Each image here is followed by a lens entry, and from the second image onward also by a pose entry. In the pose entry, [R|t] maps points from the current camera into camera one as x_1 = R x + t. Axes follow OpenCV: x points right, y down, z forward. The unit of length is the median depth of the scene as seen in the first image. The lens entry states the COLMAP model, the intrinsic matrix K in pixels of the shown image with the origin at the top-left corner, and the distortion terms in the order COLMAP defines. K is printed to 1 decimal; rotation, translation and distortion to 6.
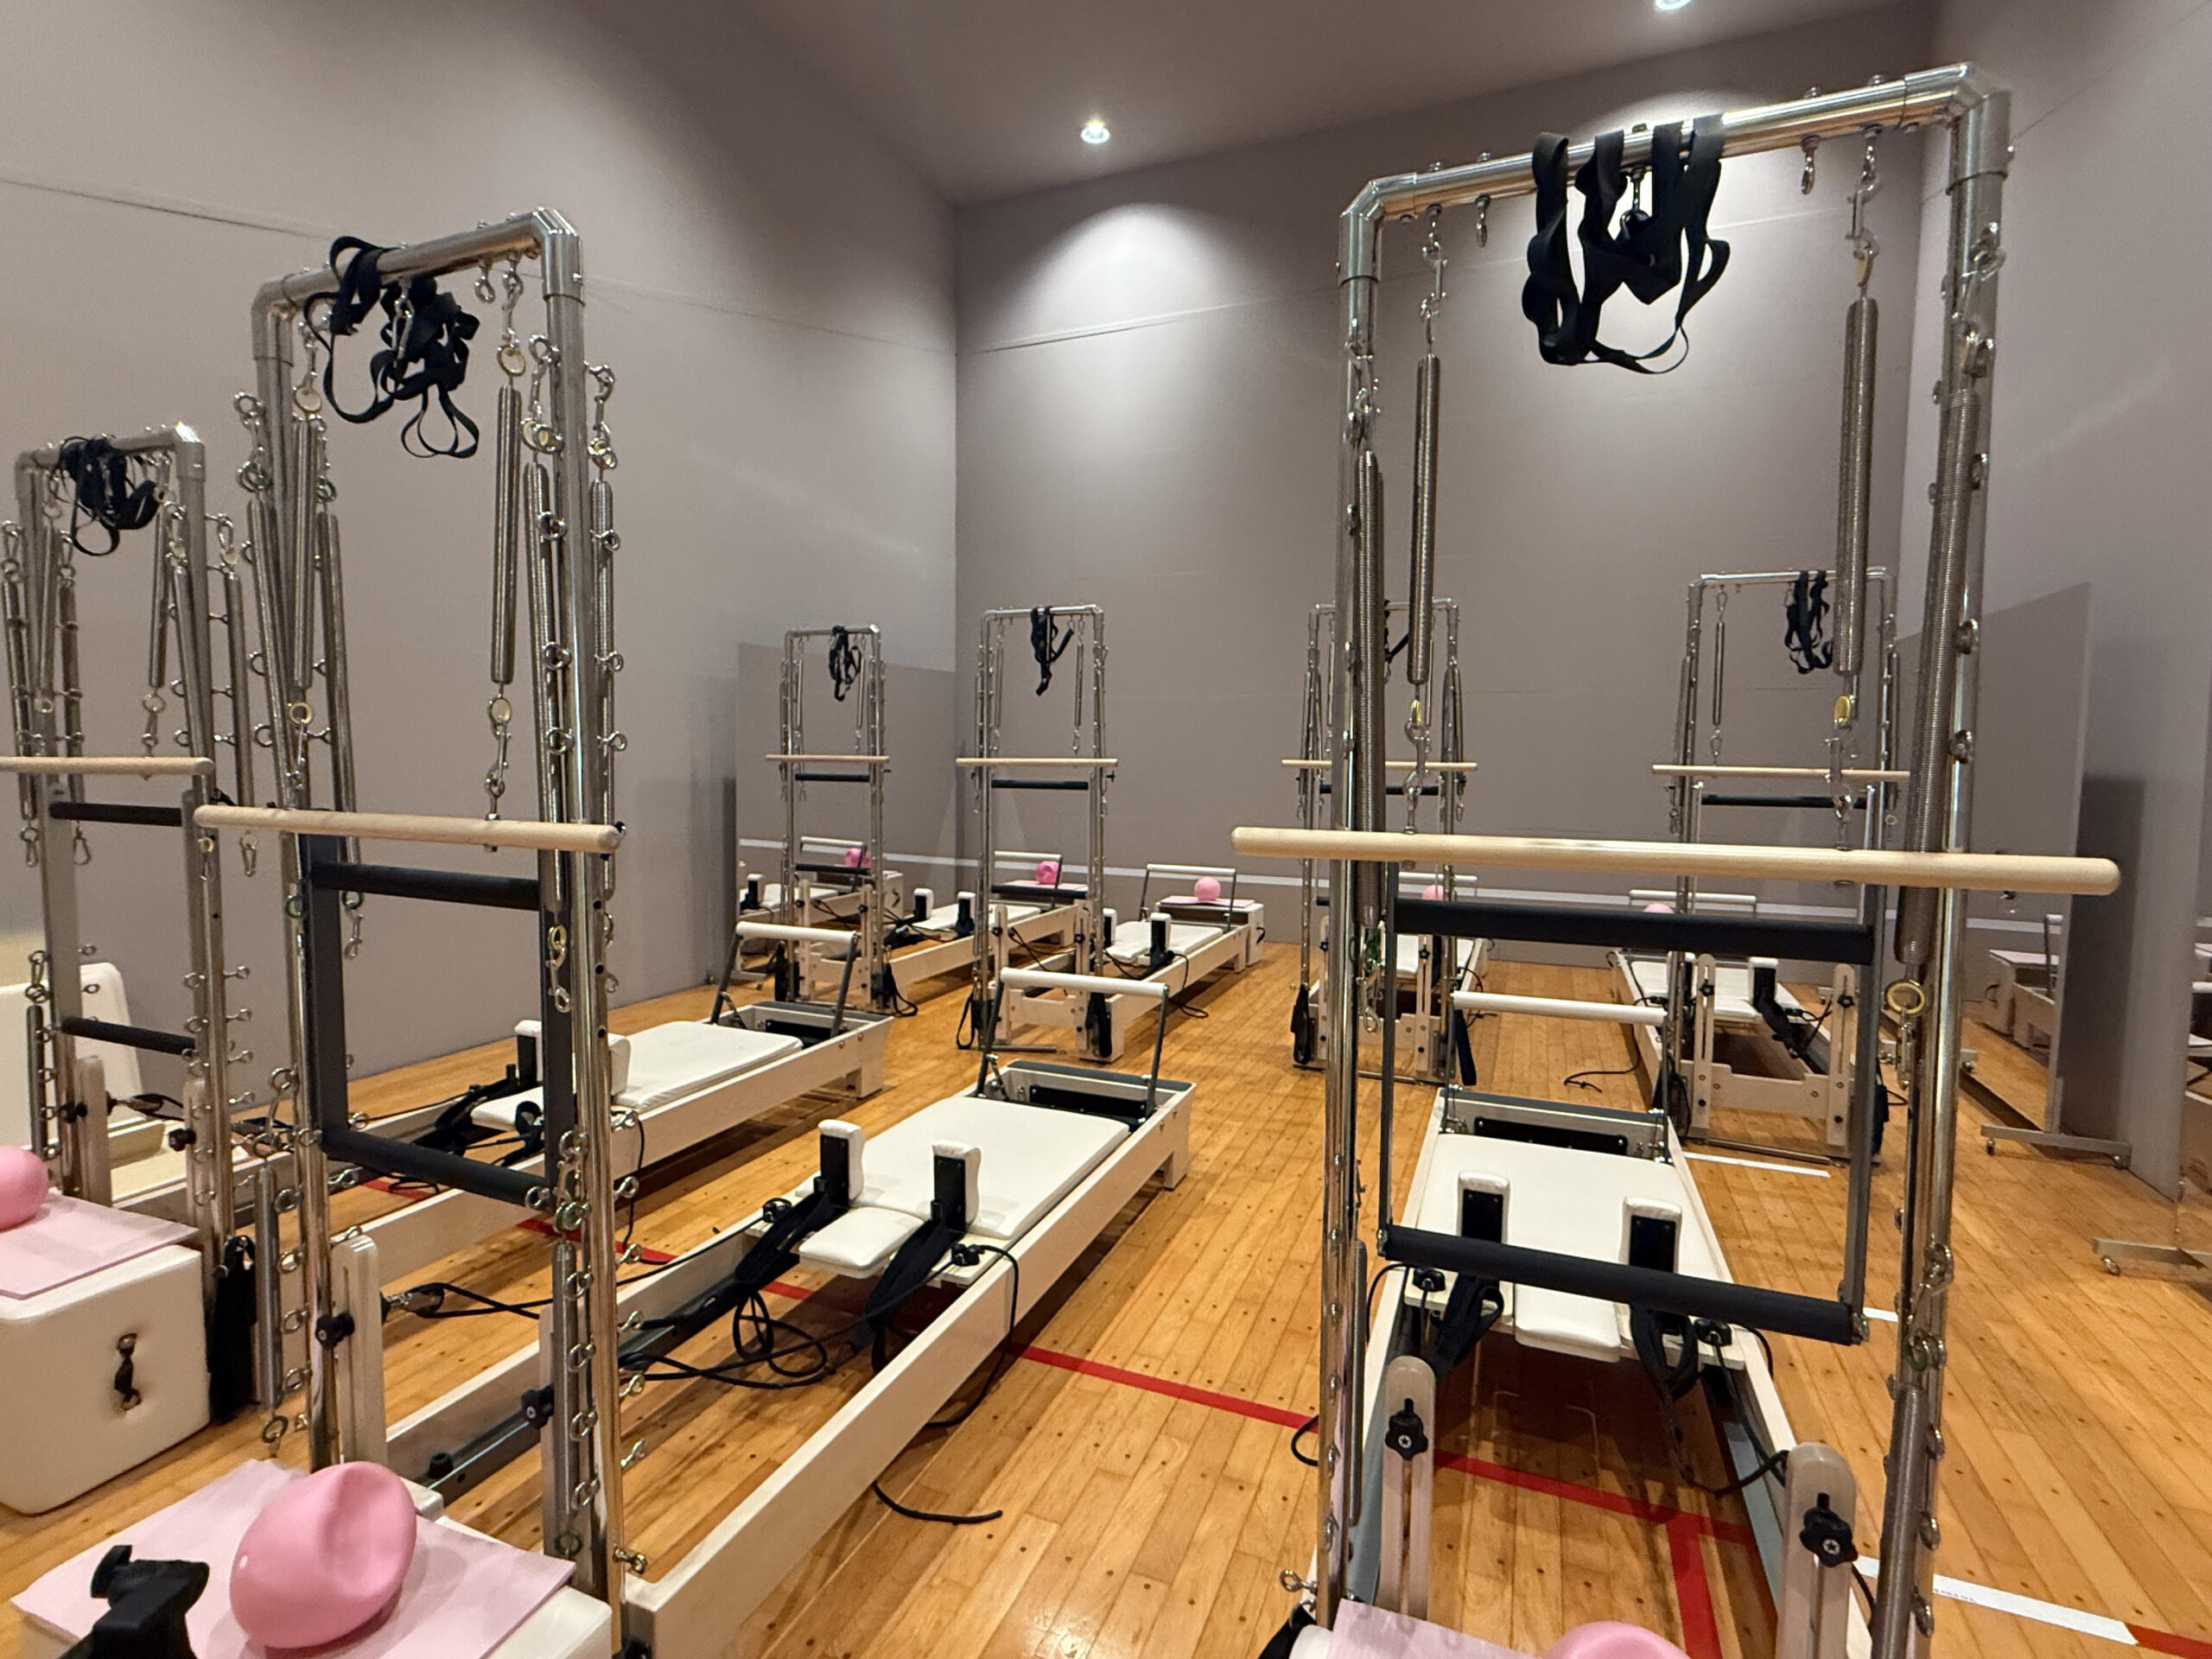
lens RADIAL K [[1036.8, 0, 1107.1], [0, 1036.8, 820.6], [0, 0, 1]] dist [-0.000546, -0.000406]
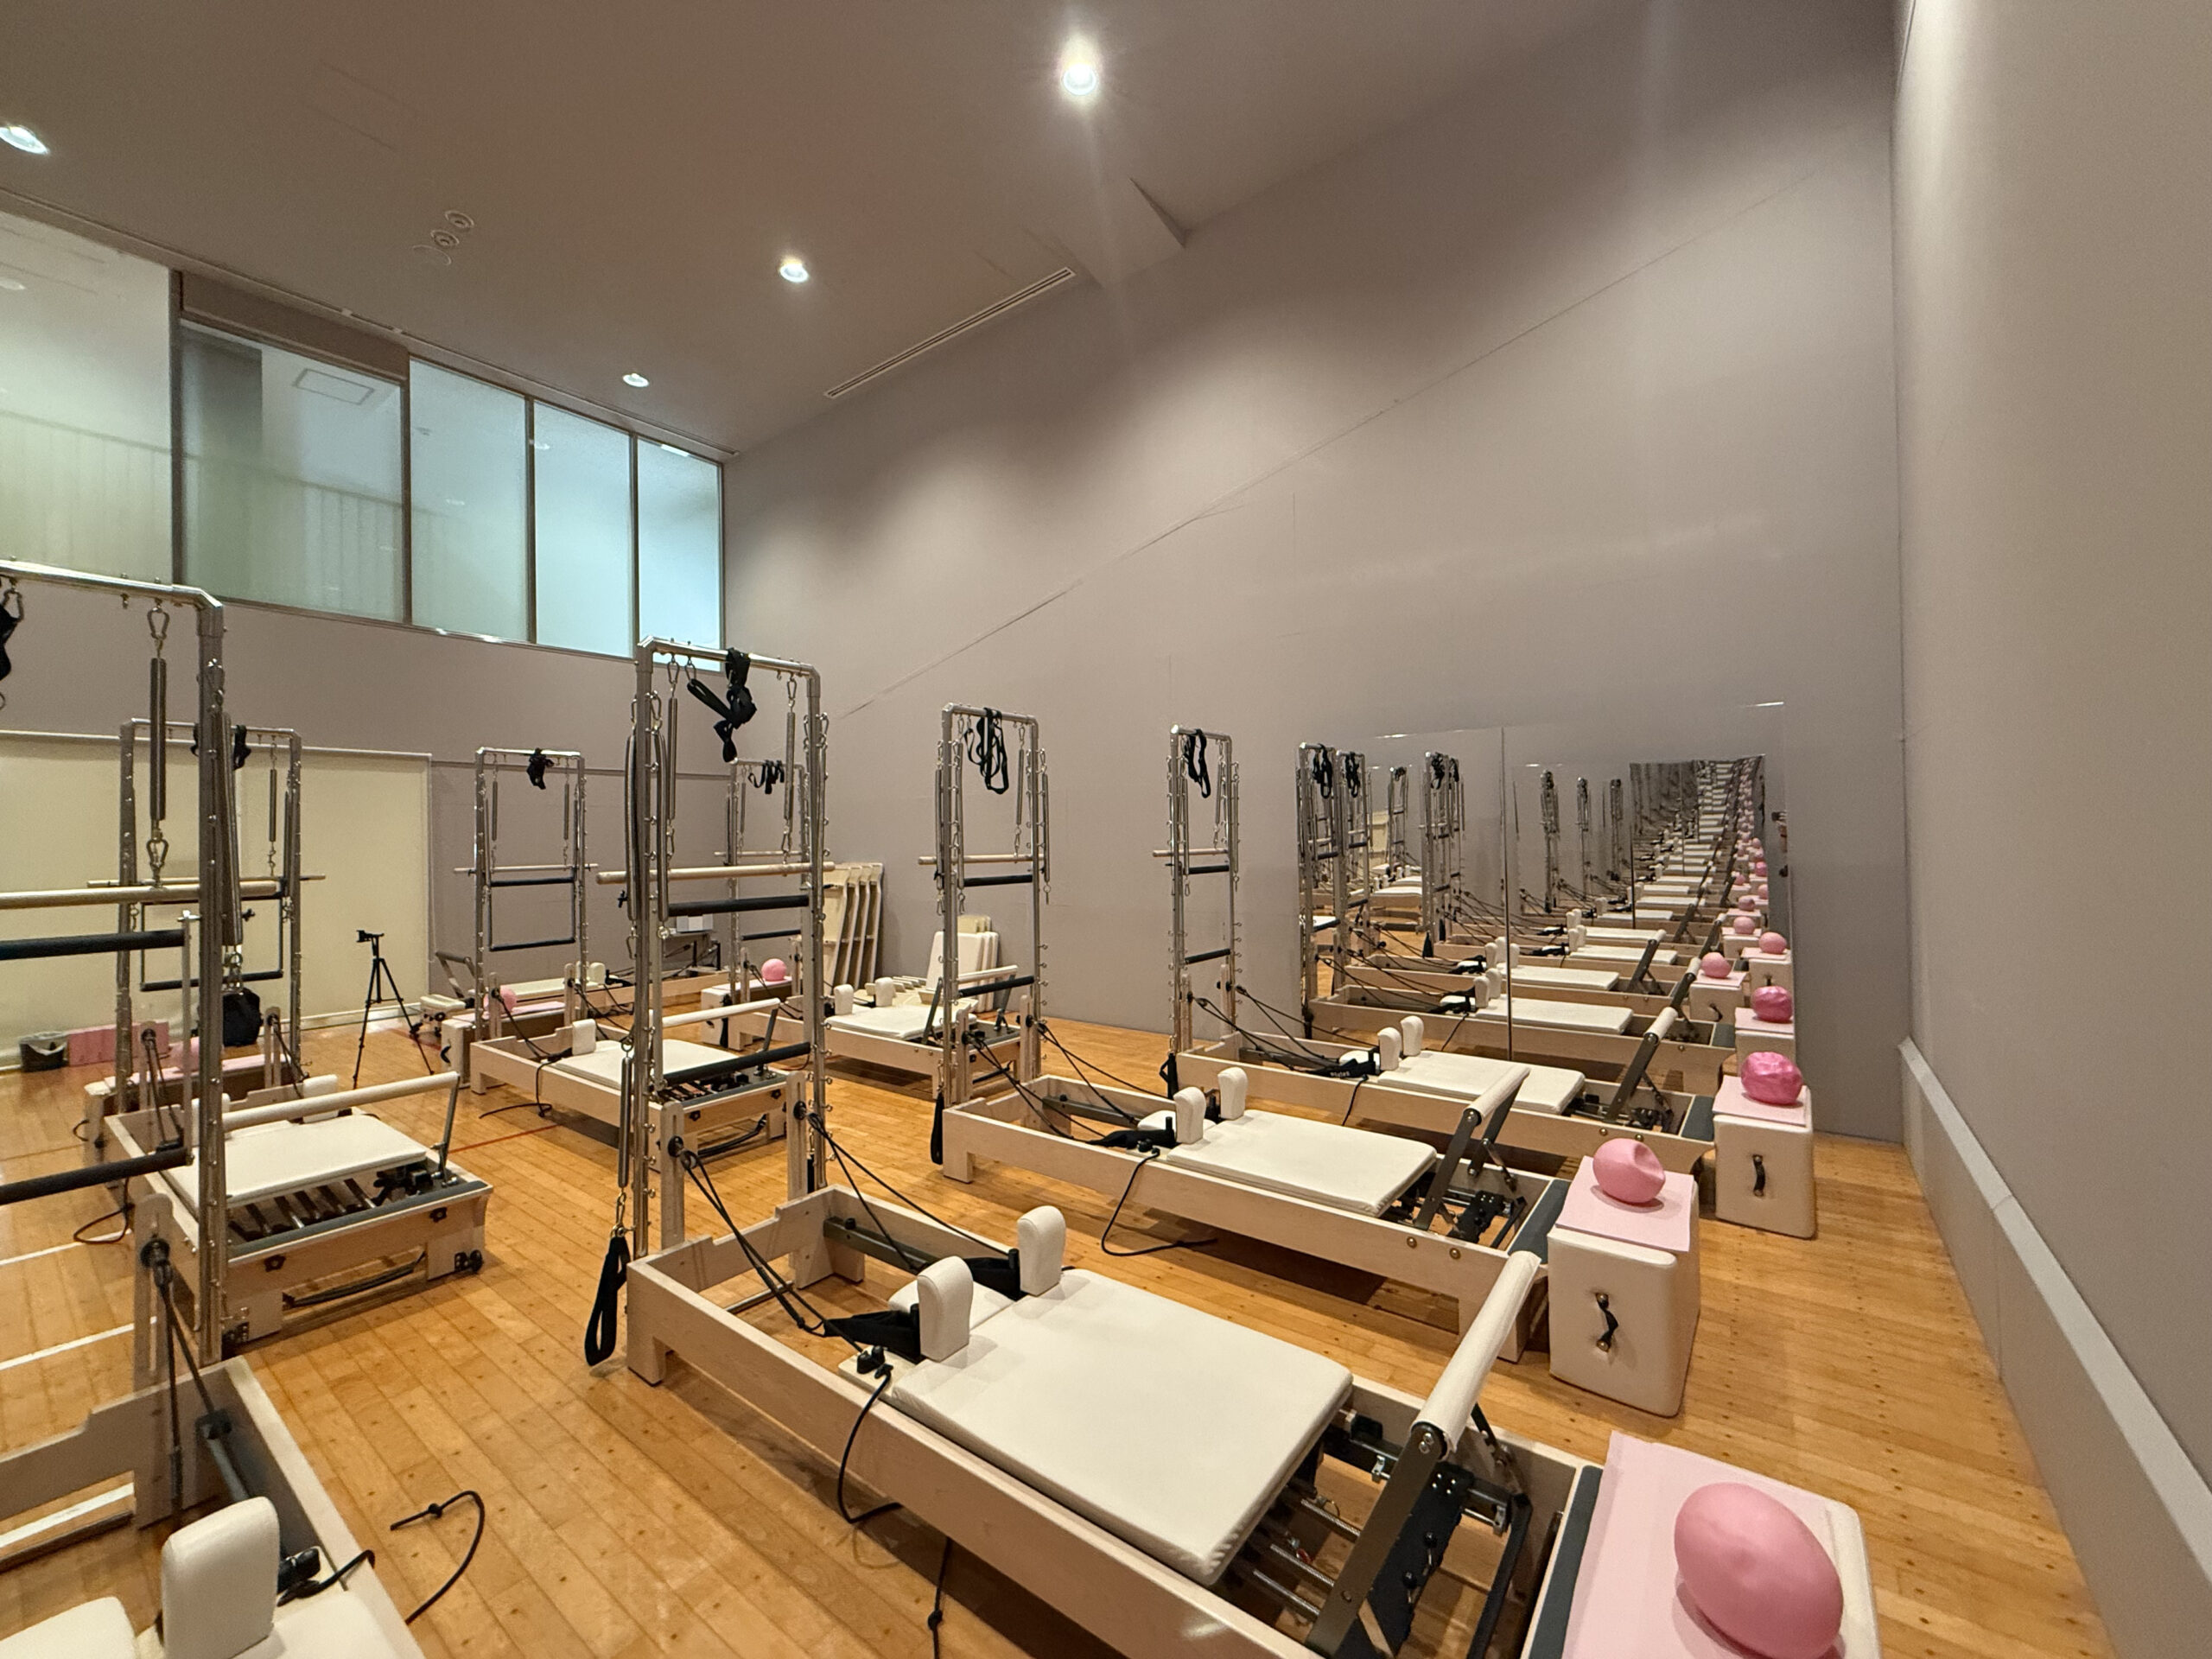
lens RADIAL K [[873.1, 0, 1105.6], [0, 873.1, 822.4], [0, 0, 1]] dist [0.002795, -0.000133]
pose [[-0.258720, -0.016417, -0.965813, 0.340475], [-0.065785, 0.997834, 0.000662, -0.075970], [0.963710, 0.063707, -0.259239, 0.714728]]
